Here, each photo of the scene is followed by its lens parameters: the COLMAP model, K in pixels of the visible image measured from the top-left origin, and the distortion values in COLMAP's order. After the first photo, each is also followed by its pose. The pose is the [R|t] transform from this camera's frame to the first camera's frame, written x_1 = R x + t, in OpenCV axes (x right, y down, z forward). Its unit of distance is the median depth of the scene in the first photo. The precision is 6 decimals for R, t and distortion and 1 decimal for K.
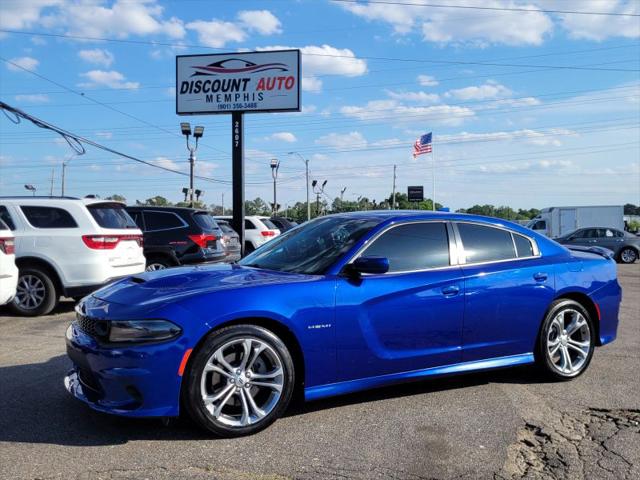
lens RADIAL K [[591.7, 0, 318.3], [0, 591.7, 228.8], [0, 0, 1]] dist [0.030607, 0.000000]
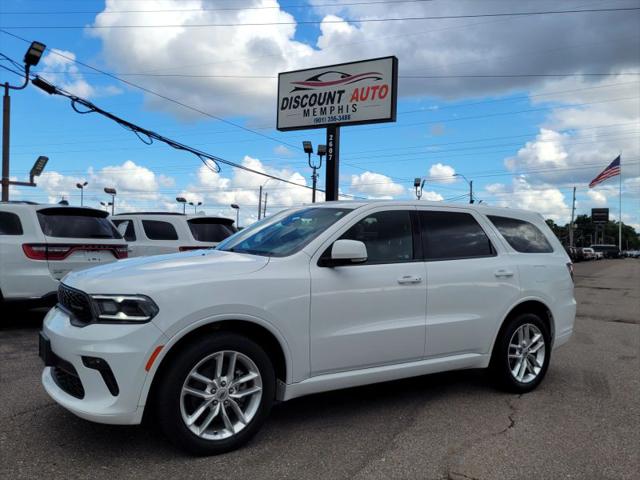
lens RADIAL K [[527.8, 0, 330.0], [0, 527.8, 236.9], [0, 0, 1]] dist [0.017852, -0.017184]
pose [[0.952170, 0.023510, -0.304664, 0.130951], [-0.028377, 0.999530, -0.011556, -0.001292], [0.304250, 0.019649, 0.952390, 0.166298]]
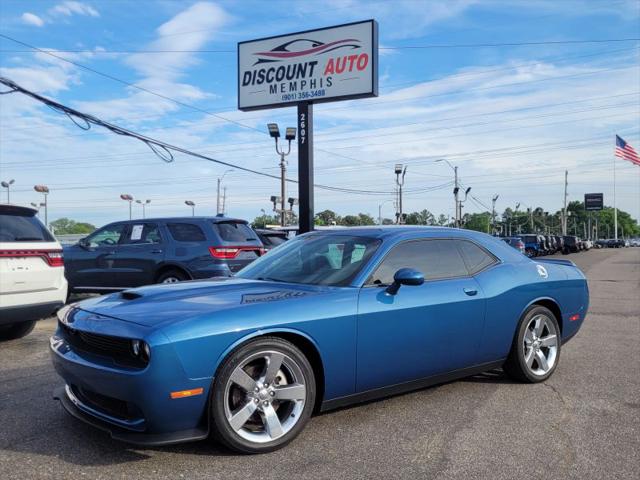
lens RADIAL K [[591.7, 0, 330.4], [0, 591.7, 241.9], [0, 0, 1]] dist [0.030607, 0.000000]
pose [[0.967563, -0.004201, -0.252595, 0.111687], [0.004663, 0.999988, 0.001233, 0.000511], [0.252587, -0.002371, 0.967571, 0.191779]]
